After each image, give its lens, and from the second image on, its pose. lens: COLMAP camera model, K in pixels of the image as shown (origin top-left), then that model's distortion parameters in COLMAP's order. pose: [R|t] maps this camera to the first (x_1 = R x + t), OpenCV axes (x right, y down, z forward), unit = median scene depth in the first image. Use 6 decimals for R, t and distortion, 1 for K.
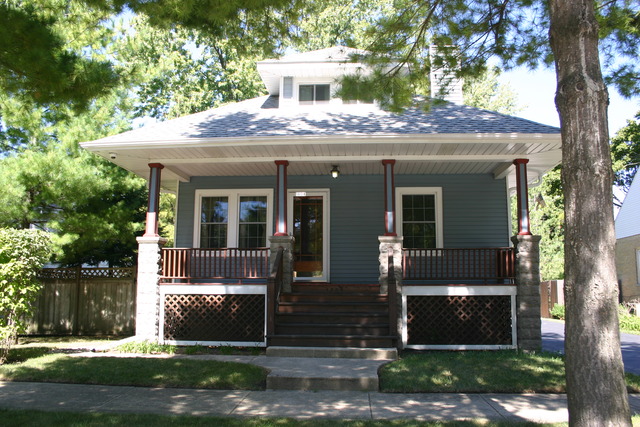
lens RADIAL K [[591.9, 0, 320.0], [0, 591.9, 213.5], [0, 0, 1]] dist [-0.110445, 0.001654]
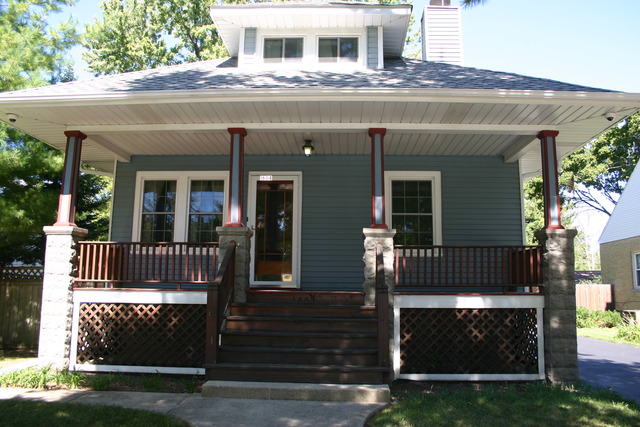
lens RADIAL K [[537.4, 0, 322.1], [0, 537.4, 220.4], [0, 0, 1]] dist [-0.101543, 0.000664]
pose [[0.999341, 0.011376, 0.034484, 0.022321], [-0.011432, 0.999934, 0.001444, 0.027208], [-0.034465, -0.001837, 0.999404, 0.312202]]
